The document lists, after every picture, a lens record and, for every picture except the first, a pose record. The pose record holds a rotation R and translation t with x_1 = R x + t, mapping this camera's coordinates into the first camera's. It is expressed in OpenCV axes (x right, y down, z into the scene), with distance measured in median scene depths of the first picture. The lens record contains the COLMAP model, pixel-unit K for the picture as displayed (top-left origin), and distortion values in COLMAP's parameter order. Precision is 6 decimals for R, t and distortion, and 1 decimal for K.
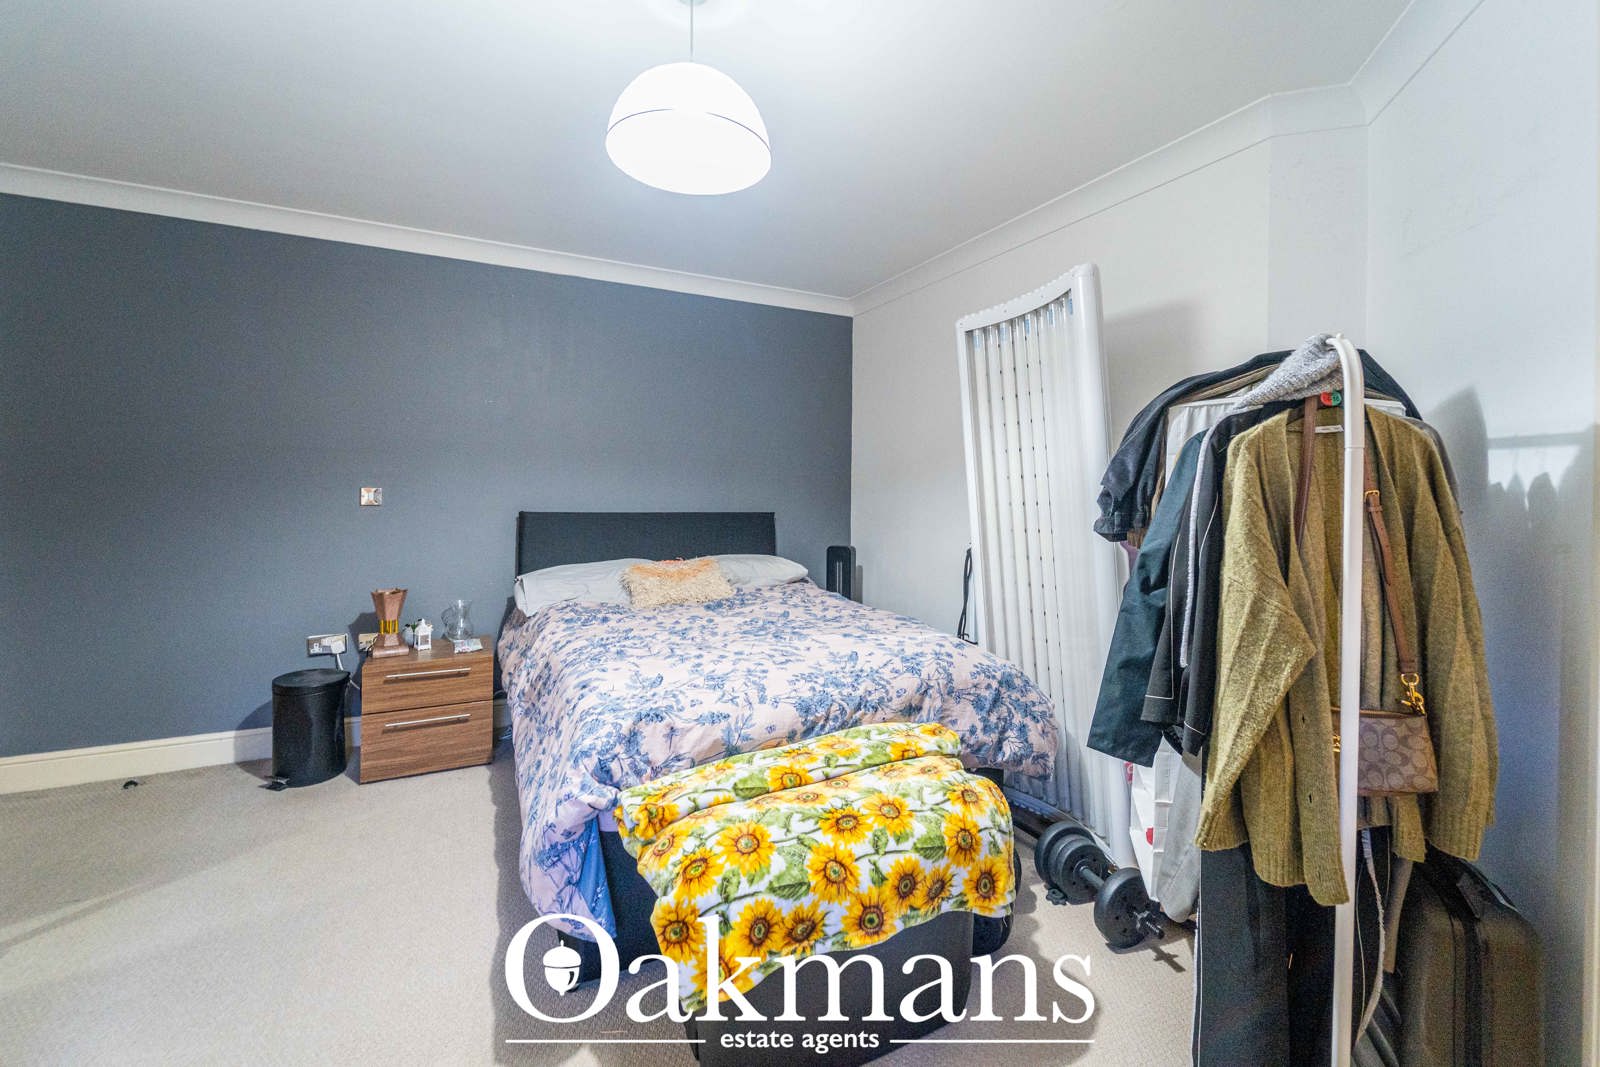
lens RADIAL K [[652.9, 0, 811.8], [0, 652.9, 486.2], [0, 0, 1]] dist [-0.002251, -0.000906]
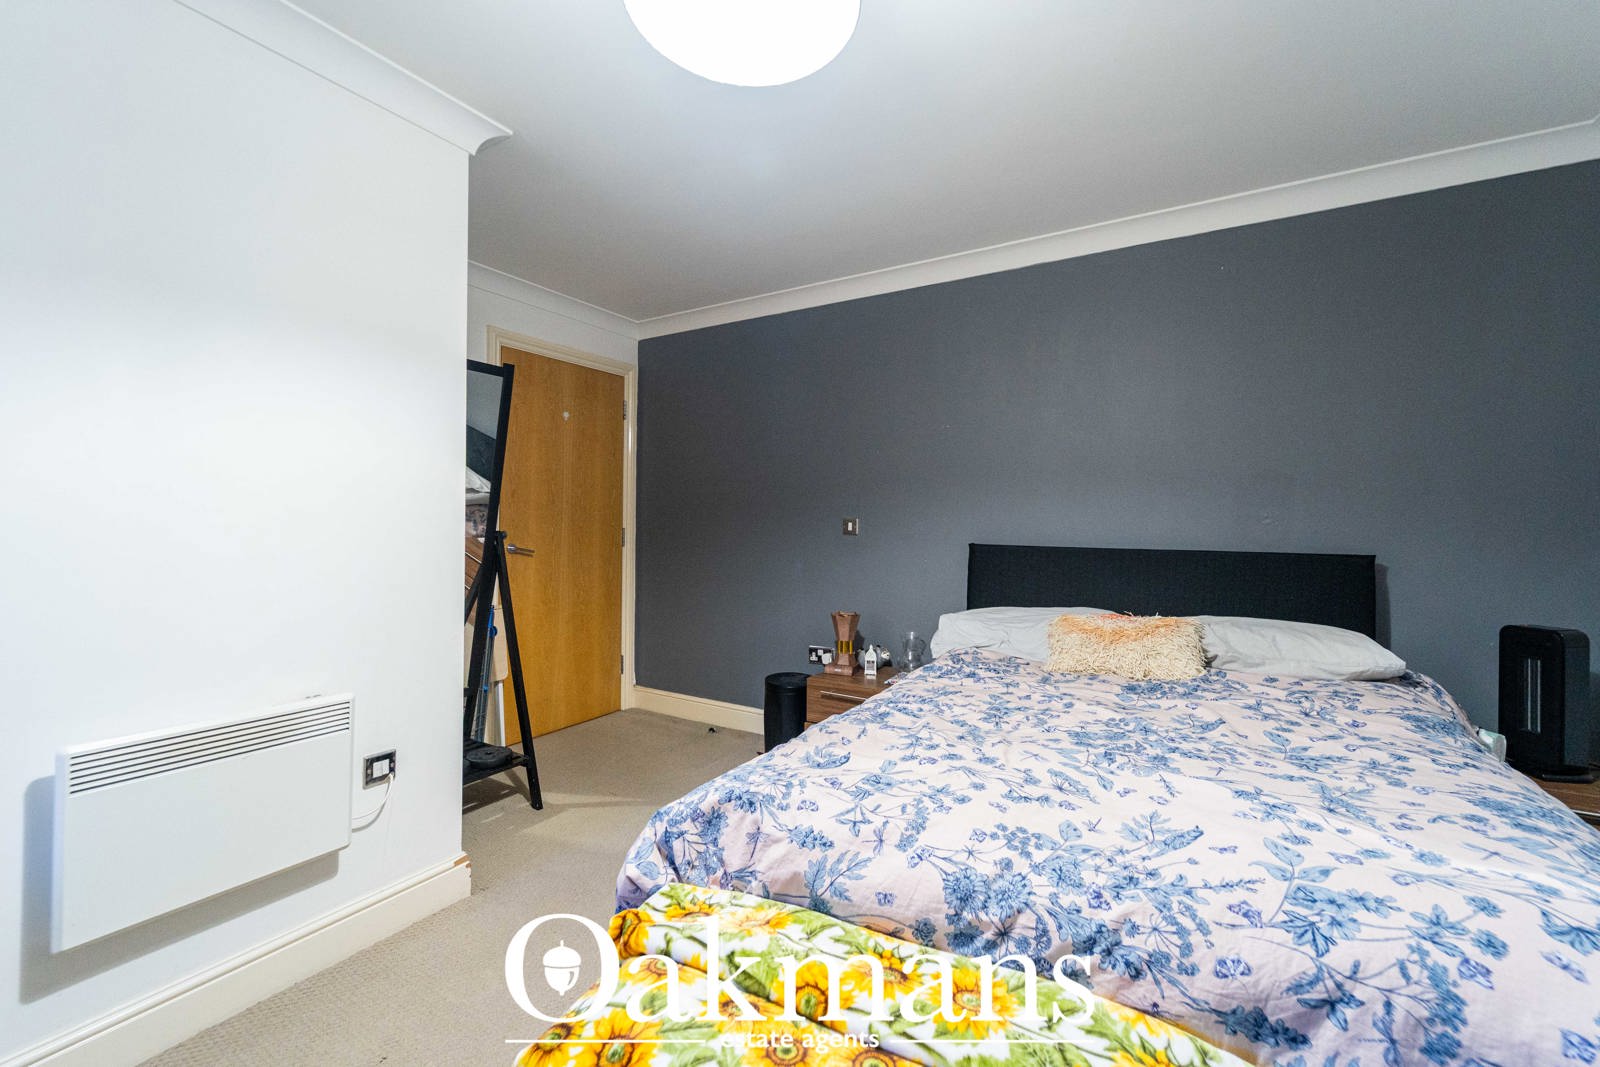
lens RADIAL K [[652.9, 0, 799.3], [0, 652.9, 531.4], [0, 0, 1]] dist [-0.002251, -0.000906]
pose [[0.533806, -0.001608, -0.845605, 0.353810], [-0.002751, 0.999990, -0.003638, 0.047298], [0.845602, 0.004268, 0.533796, 0.580894]]
